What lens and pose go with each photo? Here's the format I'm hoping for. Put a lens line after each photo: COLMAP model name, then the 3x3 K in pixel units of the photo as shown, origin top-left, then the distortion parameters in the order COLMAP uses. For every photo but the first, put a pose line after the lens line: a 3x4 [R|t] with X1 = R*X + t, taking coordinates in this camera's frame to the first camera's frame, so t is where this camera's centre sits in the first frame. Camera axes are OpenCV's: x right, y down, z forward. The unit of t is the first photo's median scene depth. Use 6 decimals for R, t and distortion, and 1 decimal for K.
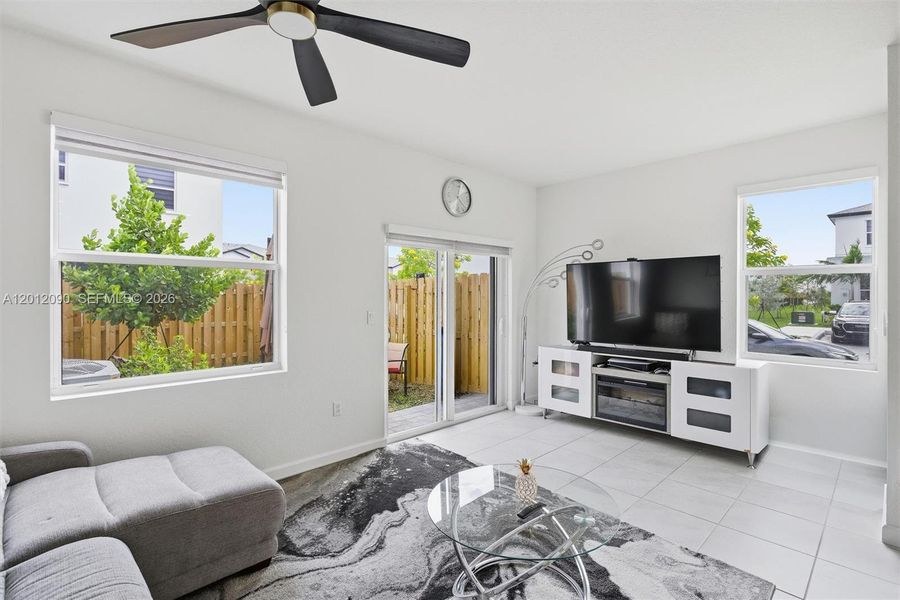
lens RADIAL K [[427.7, 0, 451.7], [0, 427.7, 296.0], [0, 0, 1]] dist [-0.013539, 0.004710]
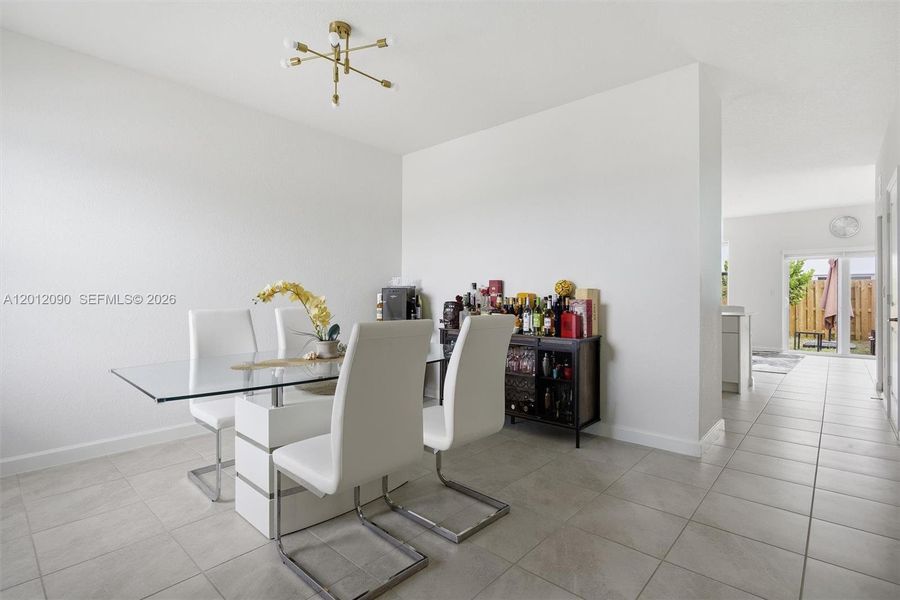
lens RADIAL K [[427.7, 0, 447.6], [0, 427.7, 297.1], [0, 0, 1]] dist [-0.013539, 0.004710]
pose [[0.068086, 0.000990, -0.997679, 1.410820], [-0.002265, 0.999997, 0.000838, 0.051868], [0.997677, 0.002203, 0.068088, -0.638733]]
